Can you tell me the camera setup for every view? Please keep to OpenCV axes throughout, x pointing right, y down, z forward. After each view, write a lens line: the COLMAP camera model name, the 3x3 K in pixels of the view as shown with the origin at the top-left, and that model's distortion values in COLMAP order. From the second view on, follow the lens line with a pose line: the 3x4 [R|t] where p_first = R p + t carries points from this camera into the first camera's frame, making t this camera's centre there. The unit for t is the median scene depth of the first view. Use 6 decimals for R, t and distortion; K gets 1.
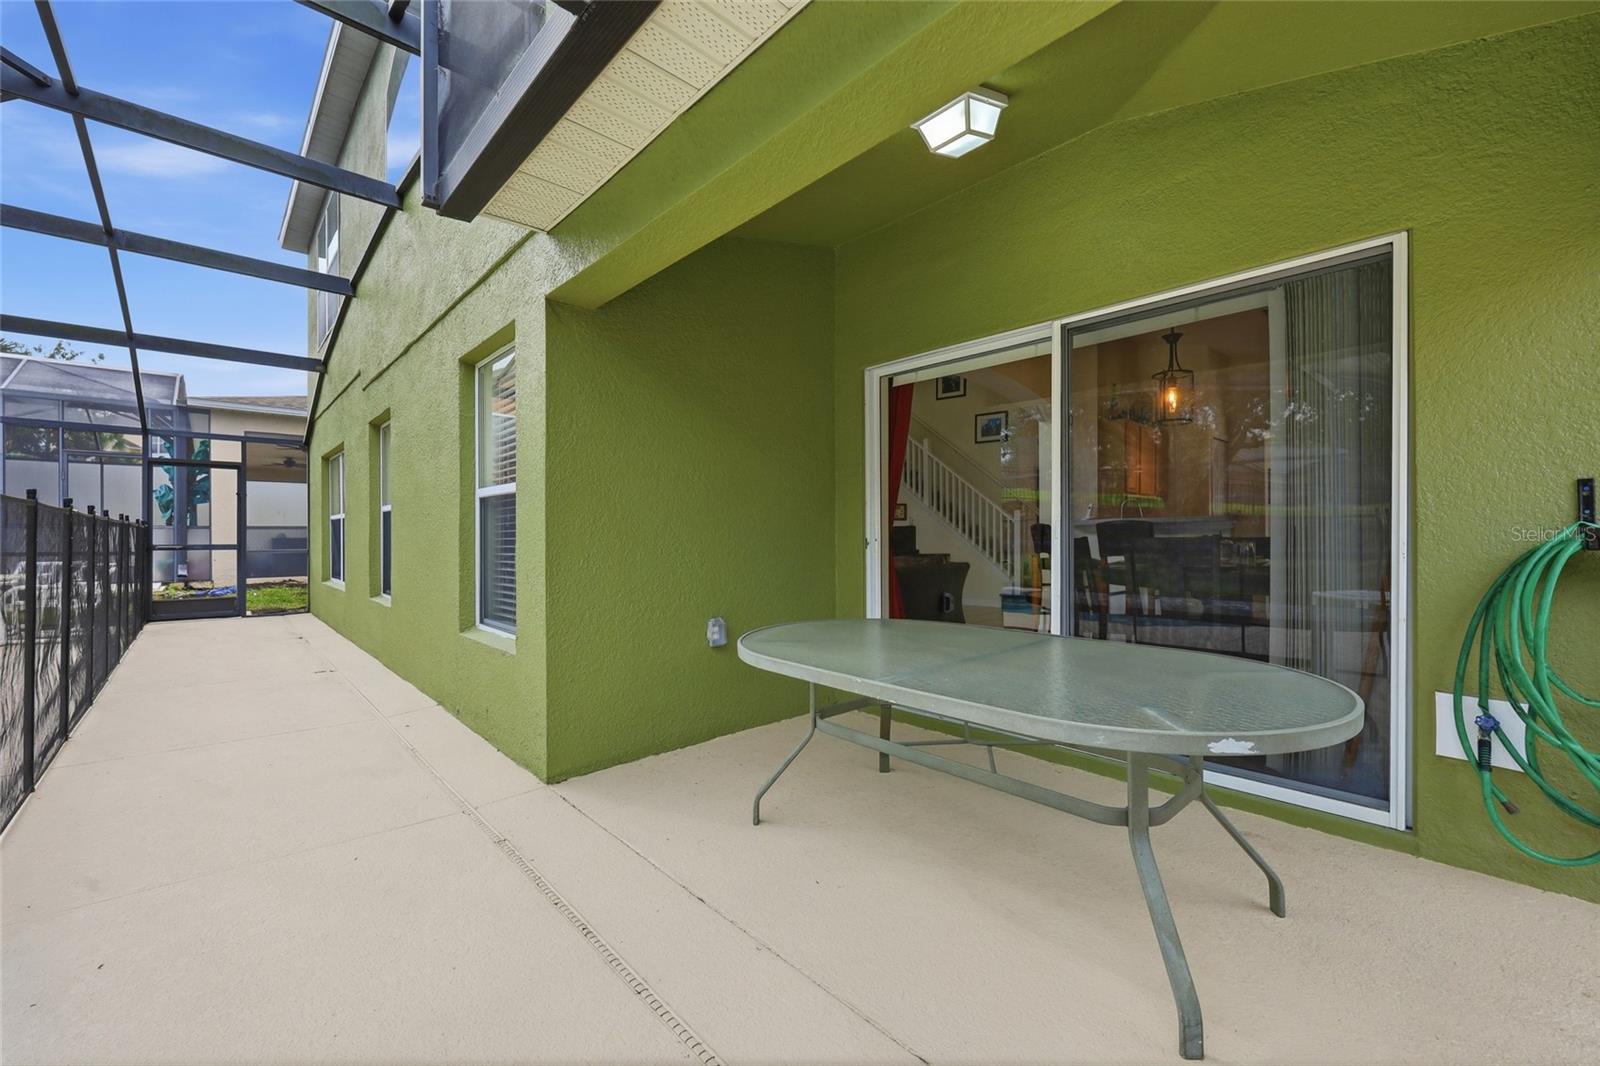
lens RADIAL K [[645.2, 0, 803.0], [0, 645.2, 526.2], [0, 0, 1]] dist [-0.000545, 0.000014]
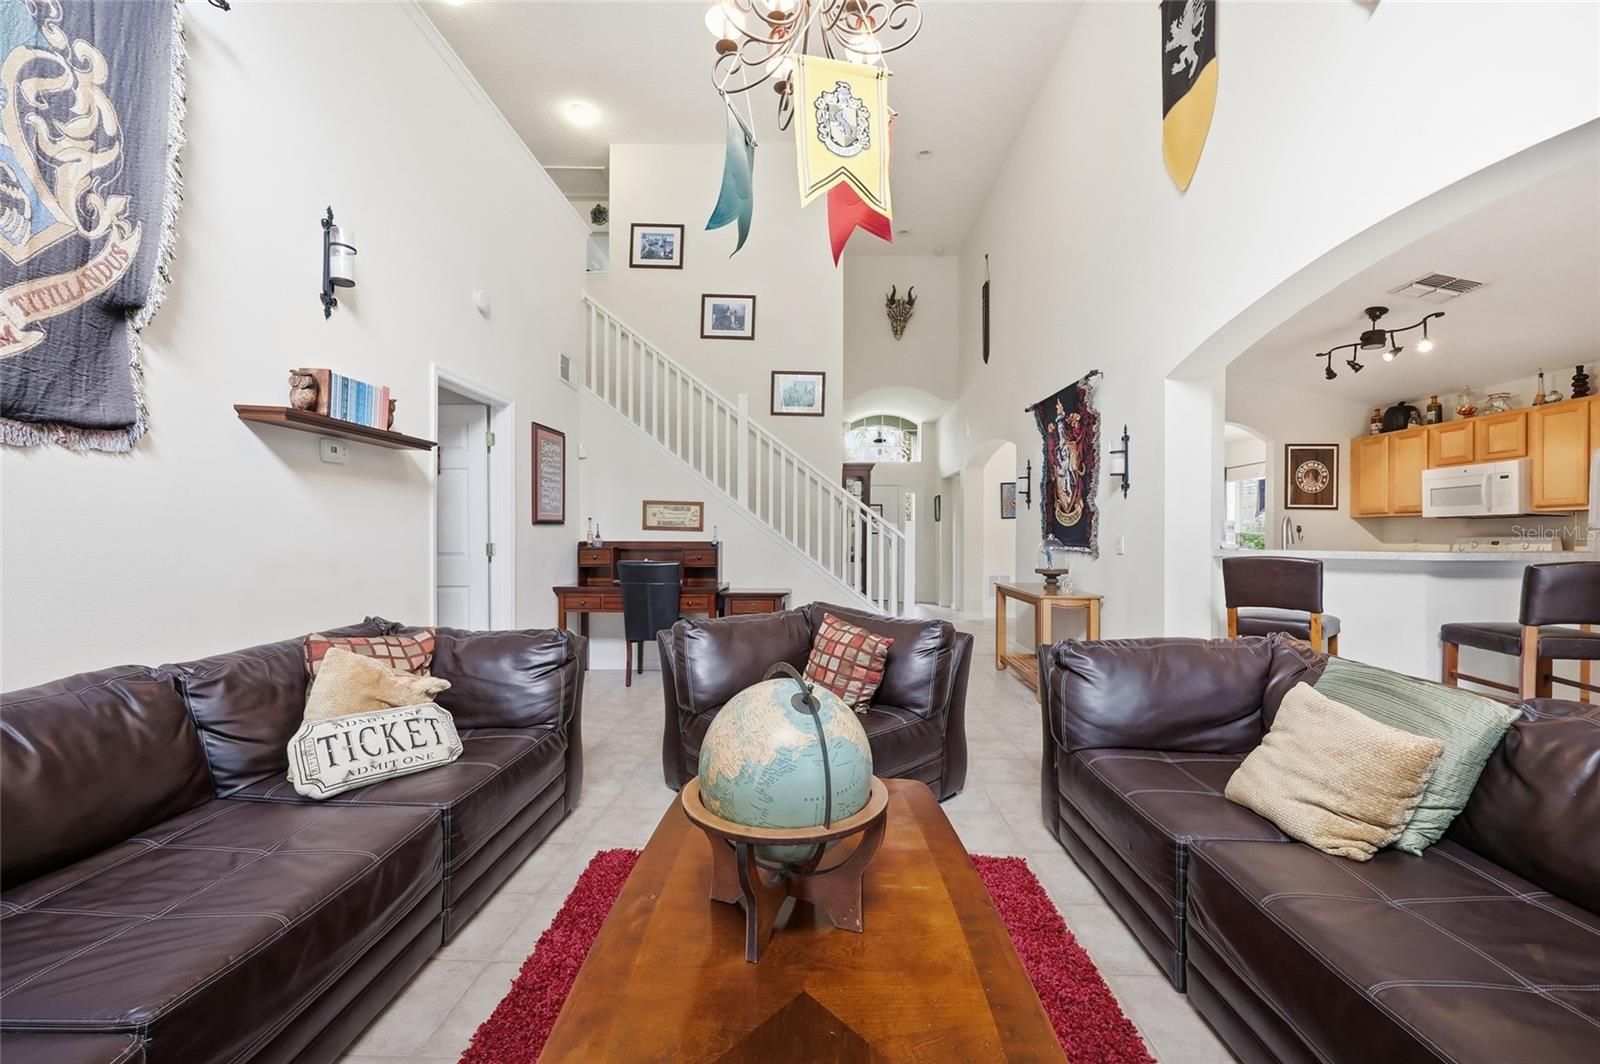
lens RADIAL K [[642.0, 0, 801.1], [0, 642.0, 536.4], [0, 0, 1]] dist [-0.000484, -0.000232]
pose [[0.692007, 0.008876, 0.721836, -0.181502], [-0.015964, 0.999868, 0.003010, -0.009945], [-0.721714, -0.013606, 0.692057, 0.549114]]
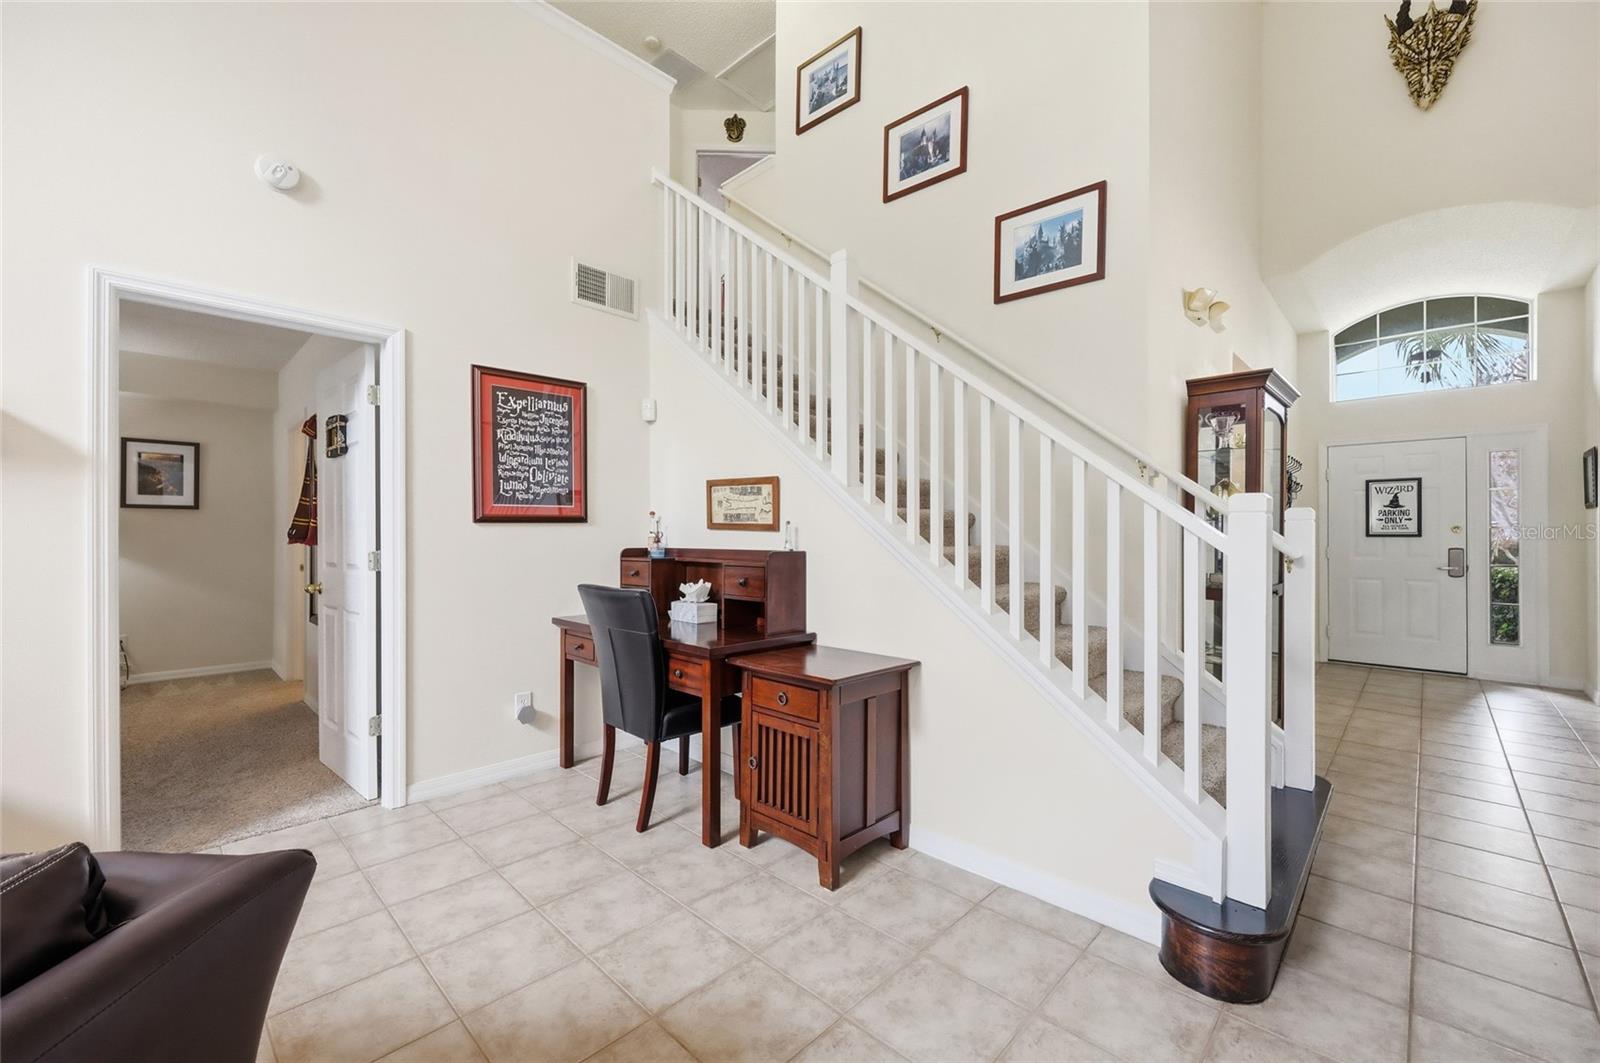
lens RADIAL K [[642.0, 0, 801.1], [0, 642.0, 535.9], [0, 0, 1]] dist [-0.000484, -0.000232]
pose [[0.997863, 0.010776, 0.064451, 0.152620], [-0.011385, 0.999894, 0.009086, -0.012072], [-0.064346, -0.009800, 0.997880, 0.698582]]
